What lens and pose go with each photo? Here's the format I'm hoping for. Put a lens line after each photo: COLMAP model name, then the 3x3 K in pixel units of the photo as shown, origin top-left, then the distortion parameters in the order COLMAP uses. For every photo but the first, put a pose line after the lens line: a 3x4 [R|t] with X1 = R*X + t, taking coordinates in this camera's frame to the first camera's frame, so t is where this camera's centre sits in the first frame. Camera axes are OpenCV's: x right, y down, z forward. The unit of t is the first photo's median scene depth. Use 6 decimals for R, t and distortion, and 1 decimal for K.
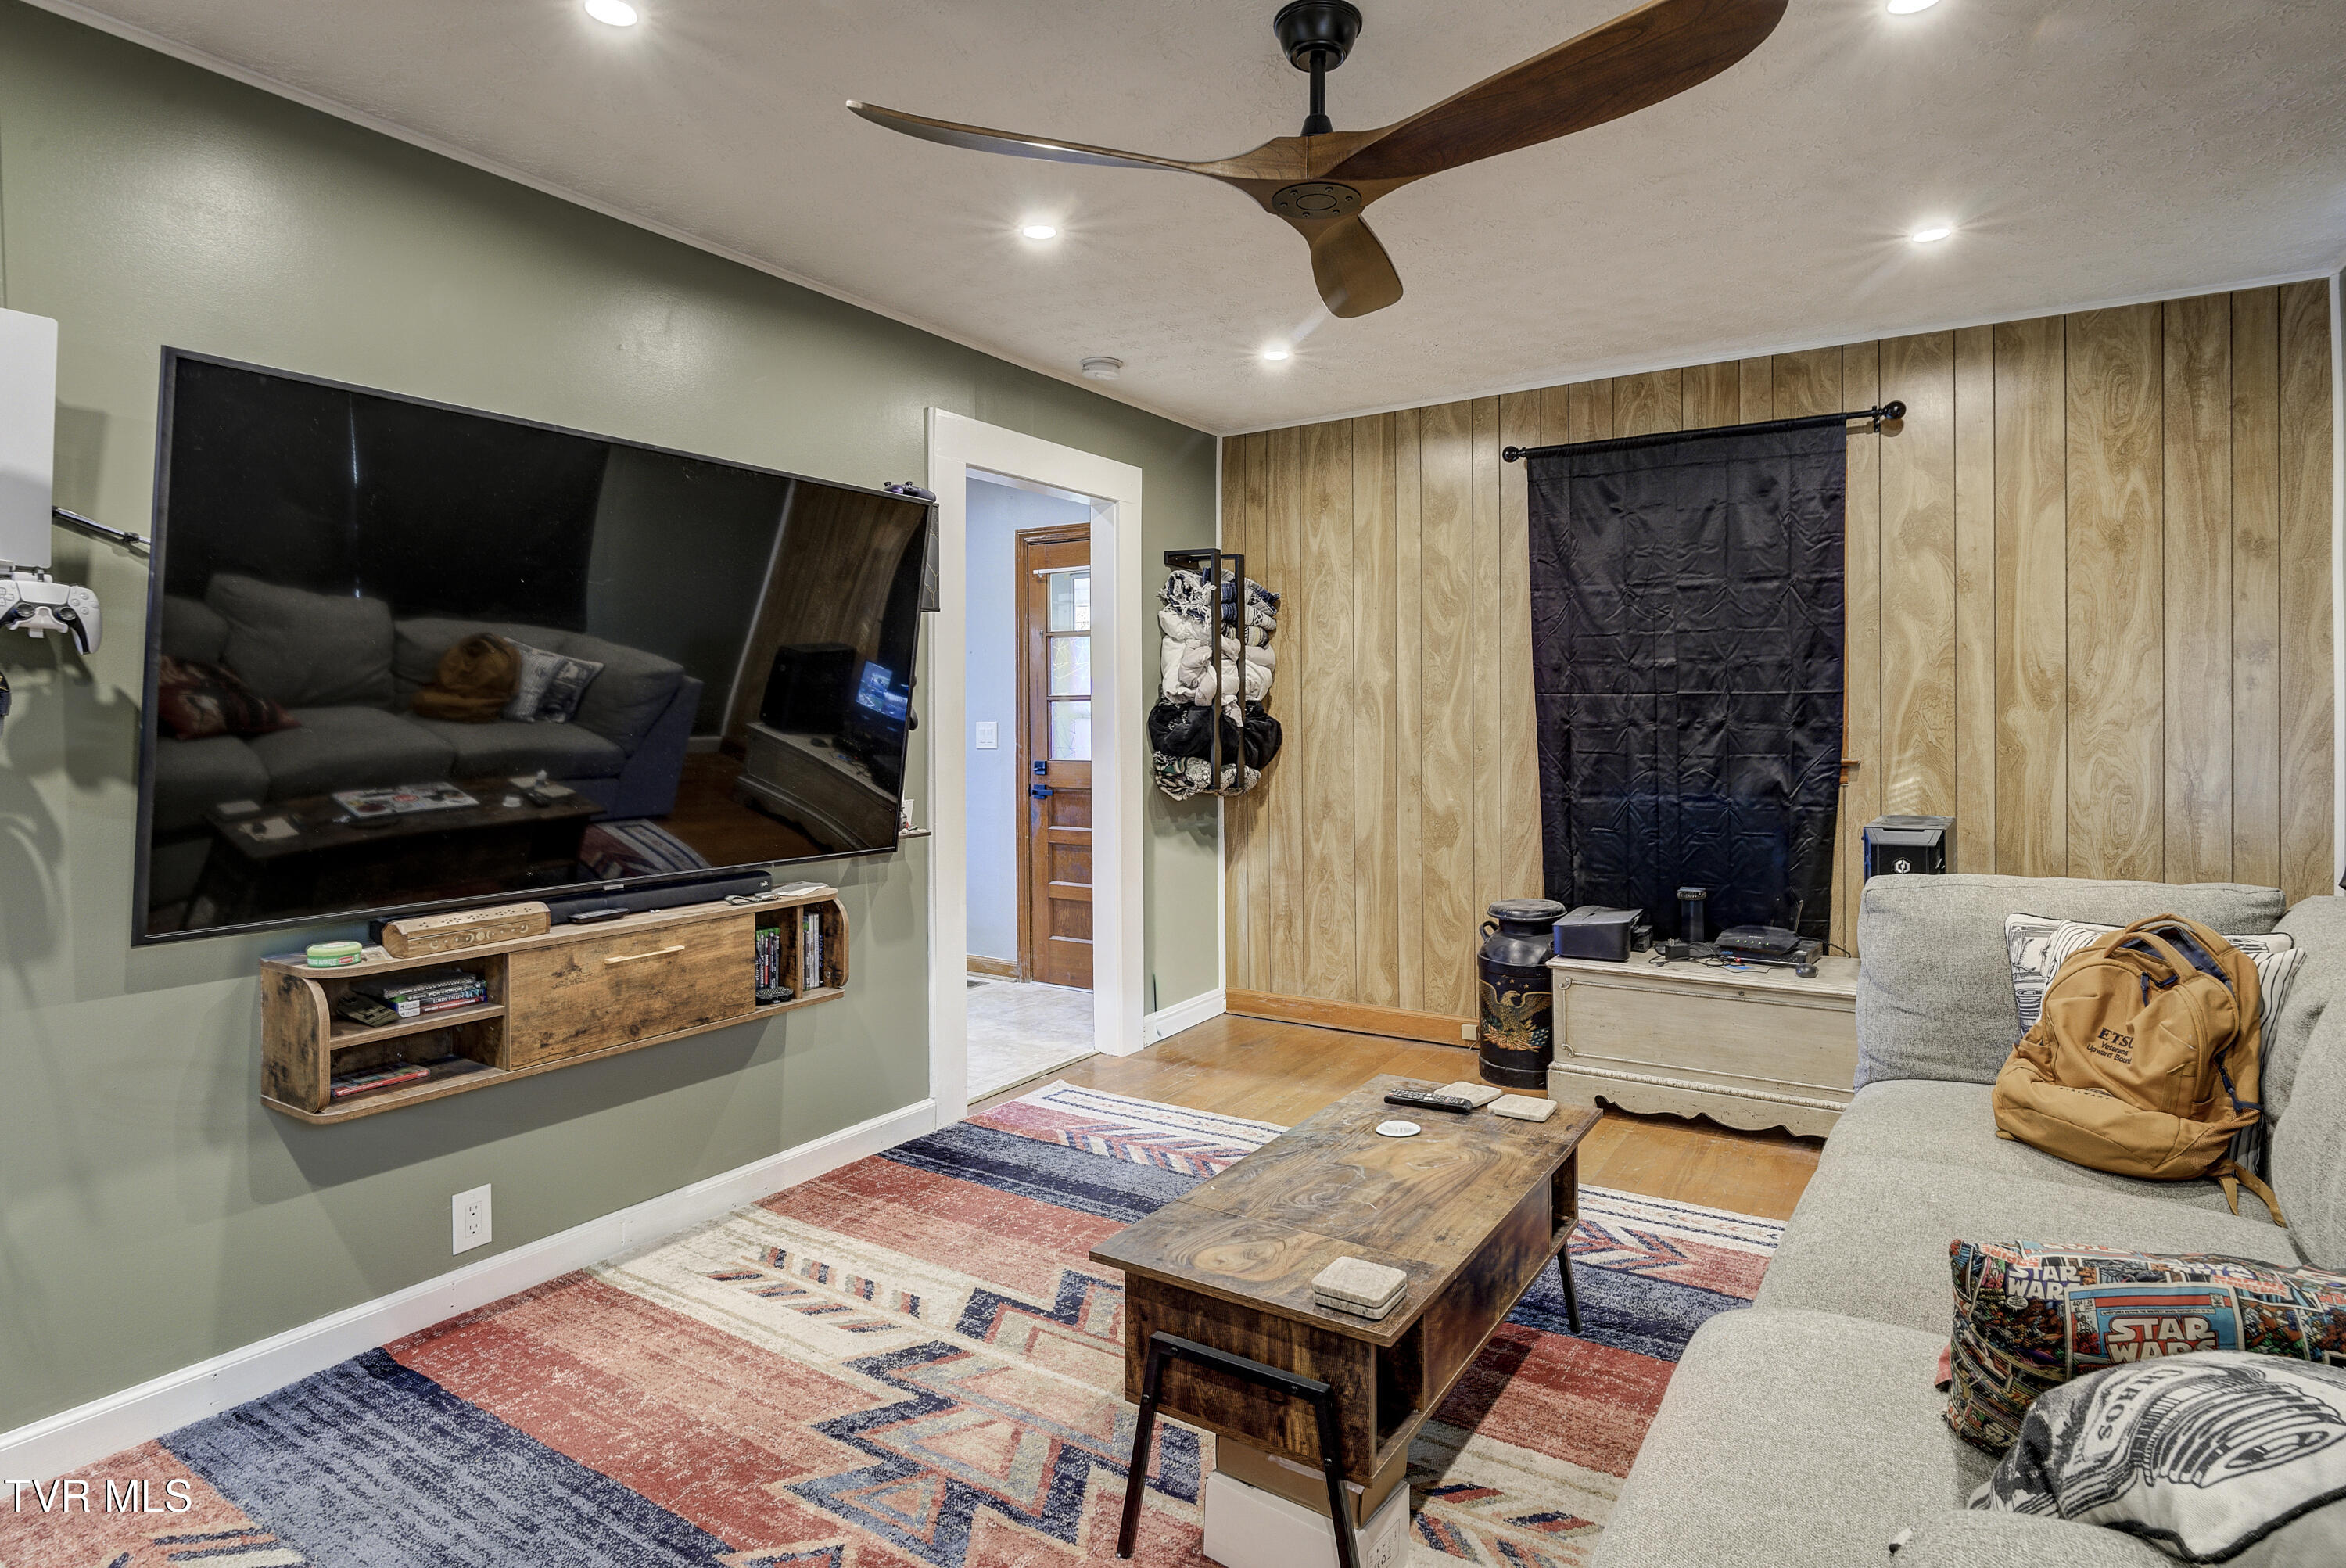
lens RADIAL K [[1259.7, 0, 1182.8], [0, 1259.7, 724.1], [0, 0, 1]] dist [-0.002173, 0.000357]
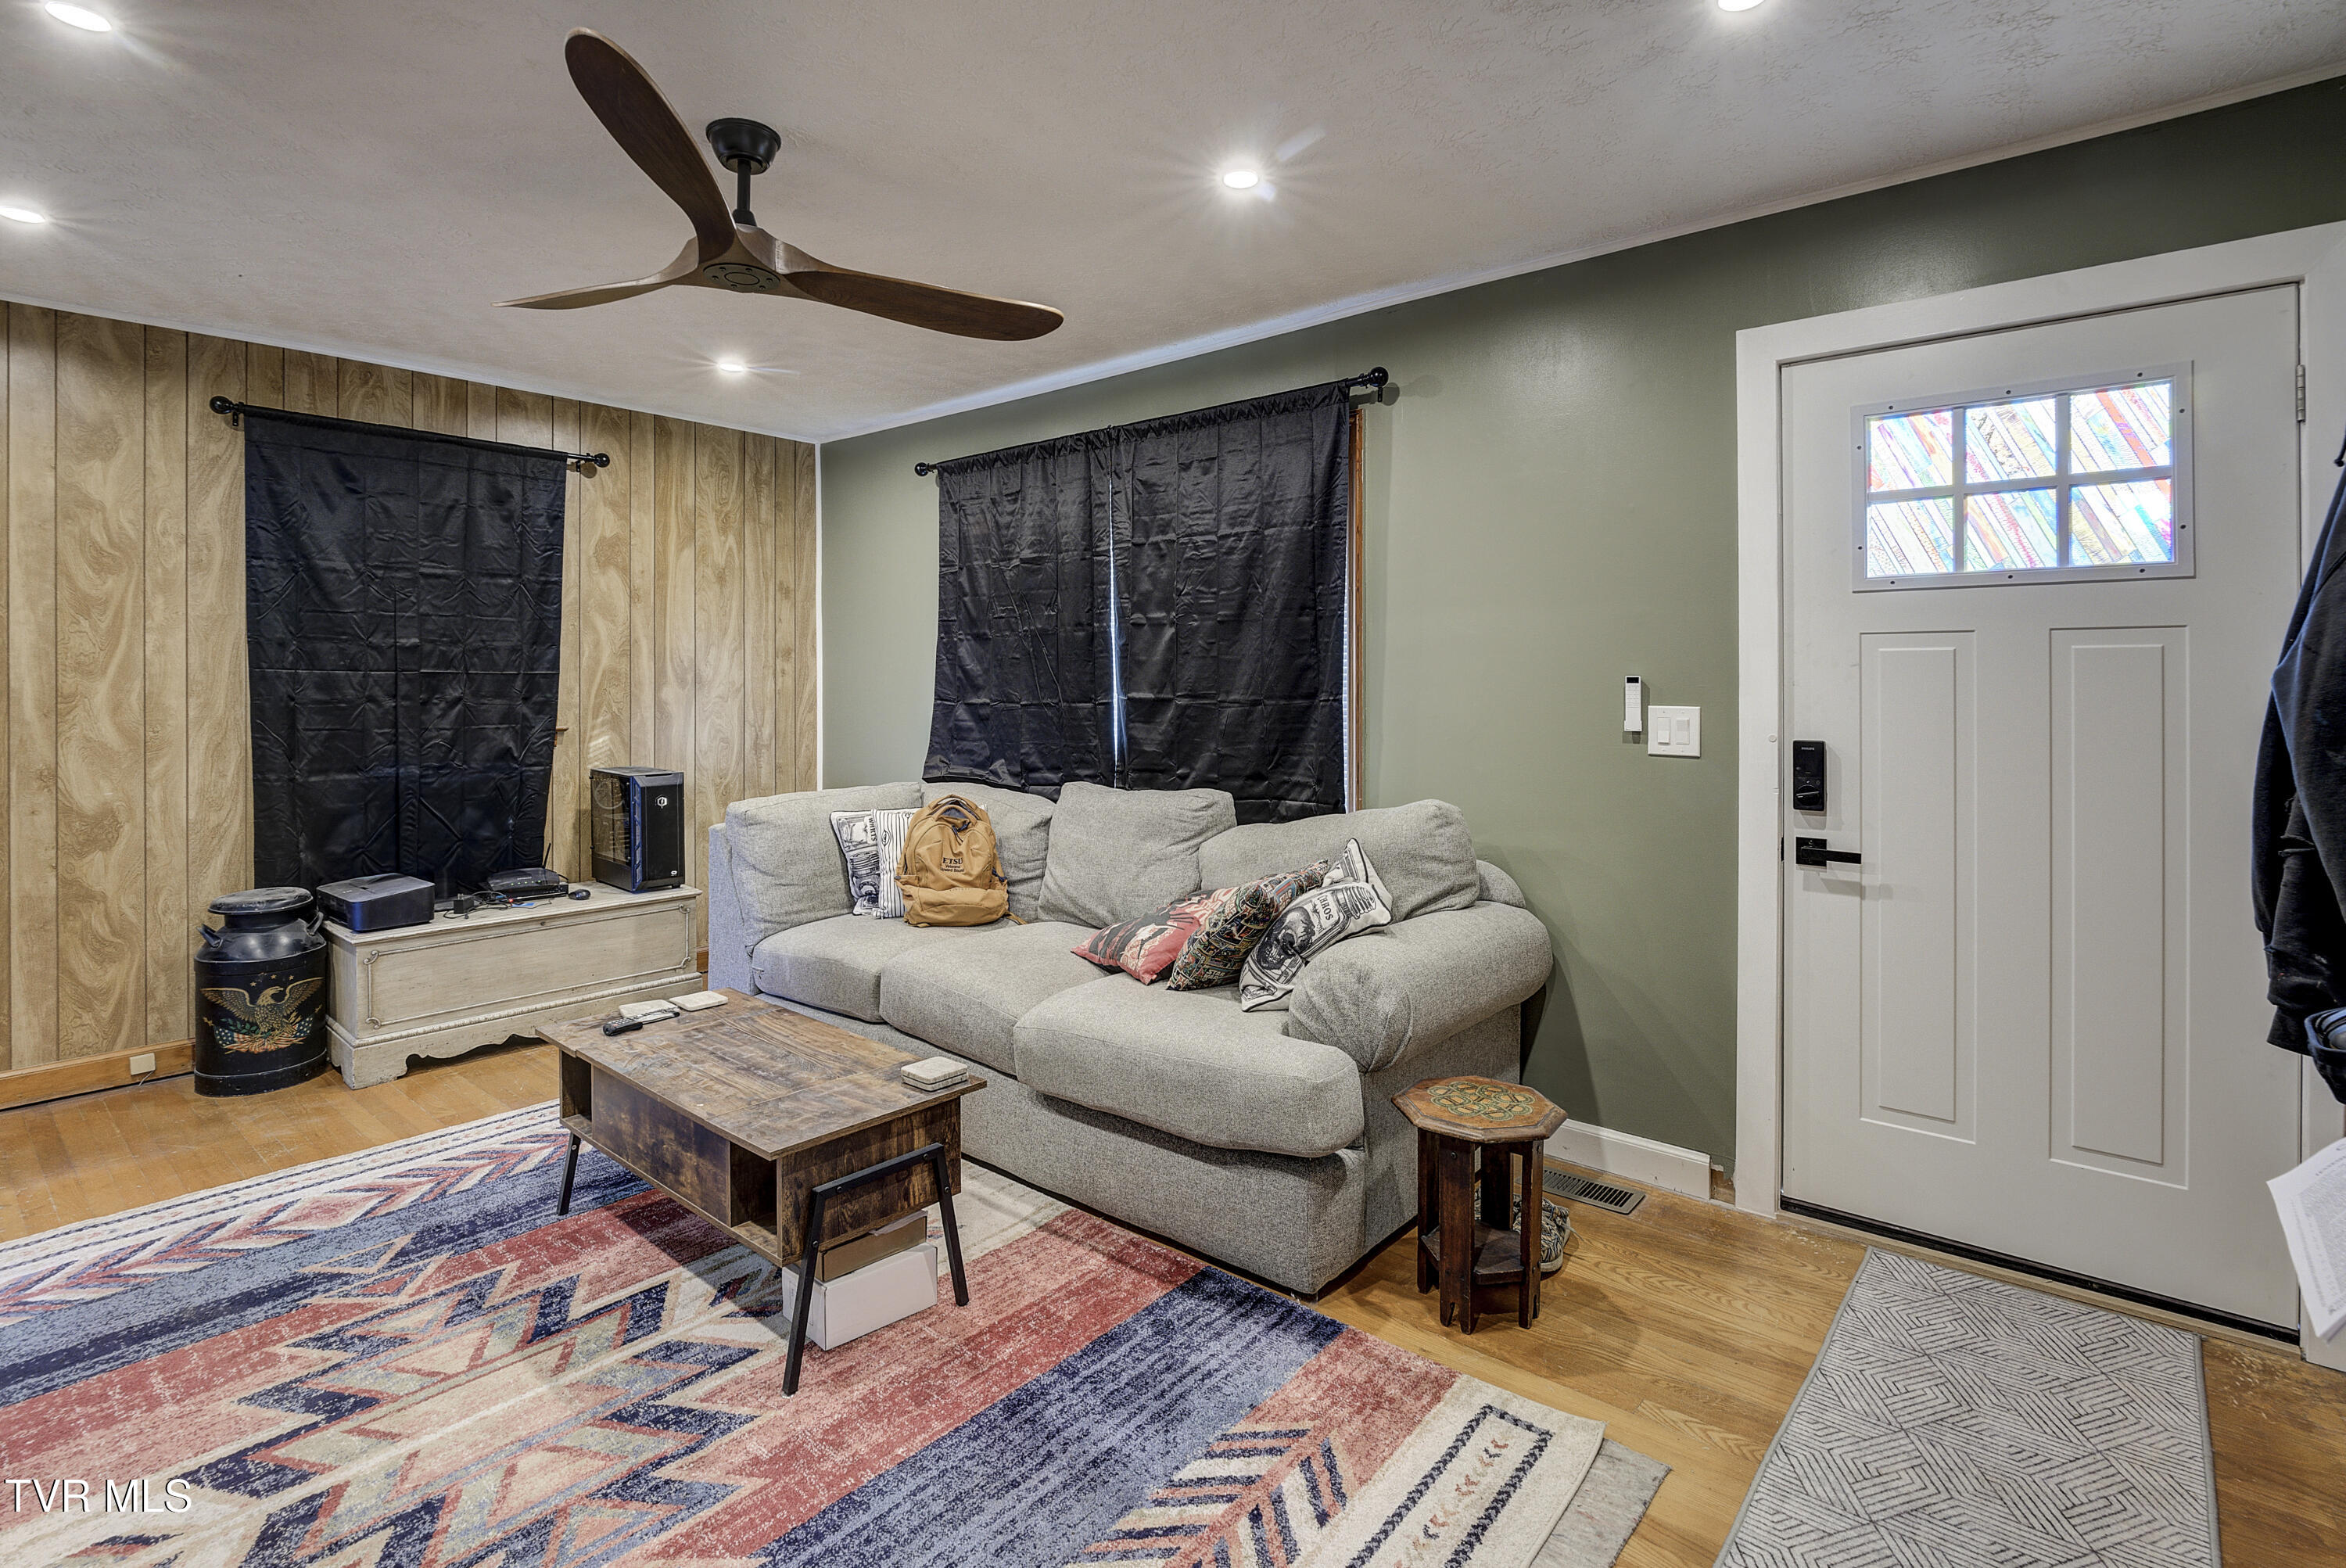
lens RADIAL K [[1143.7, 0, 1179.9], [0, 1143.7, 684.0], [0, 0, 1]] dist [-0.002364, 0.000535]
pose [[0.142516, 0.005907, 0.989775, -0.505892], [0.007721, 0.999945, -0.007079, -0.001889], [-0.989762, 0.008651, 0.142463, 0.222269]]
